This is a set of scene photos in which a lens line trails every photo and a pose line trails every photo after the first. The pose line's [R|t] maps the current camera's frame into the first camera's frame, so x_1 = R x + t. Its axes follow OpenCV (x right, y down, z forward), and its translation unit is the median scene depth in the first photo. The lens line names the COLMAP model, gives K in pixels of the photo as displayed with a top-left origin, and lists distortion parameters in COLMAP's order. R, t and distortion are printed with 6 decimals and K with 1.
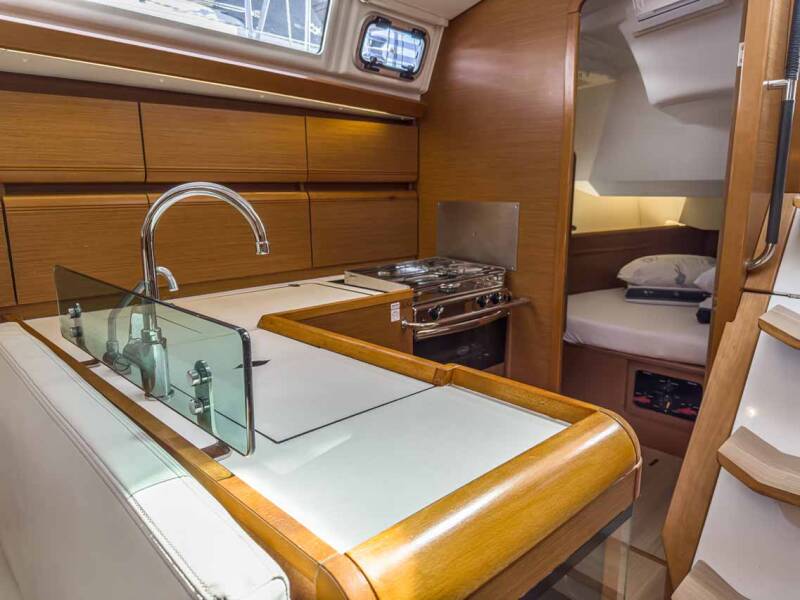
lens RADIAL K [[566.7, 0, 401.4], [0, 566.7, 305.1], [0, 0, 1]] dist [0.013766, 0.001320]
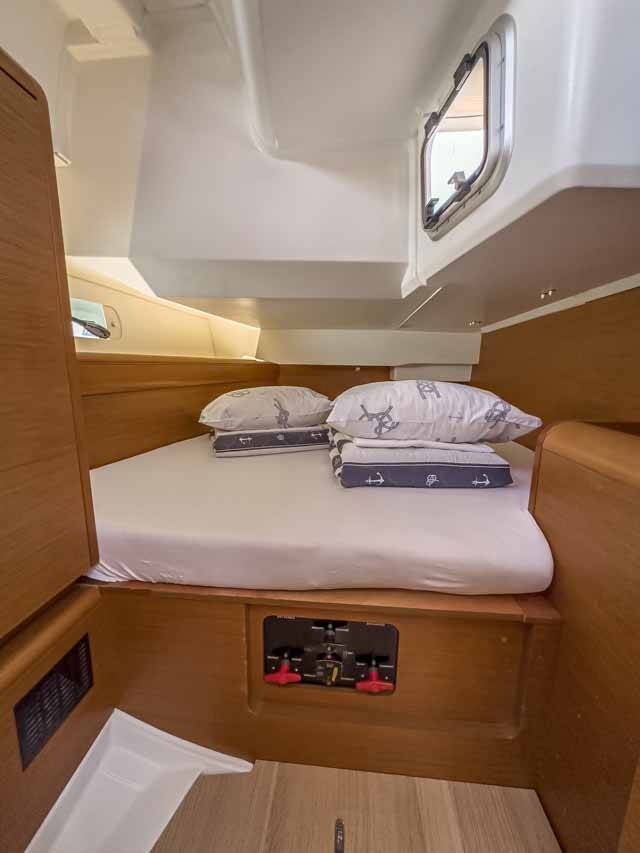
lens RADIAL K [[348.8, 0, 320.4], [0, 348.8, 426.1], [0, 0, 1]] dist [-0.003106, -0.000836]
pose [[0.763433, -0.098957, 0.638261, 0.230051], [0.119556, 0.992767, 0.010917, -0.032310], [-0.634725, 0.067974, 0.769743, 0.602929]]
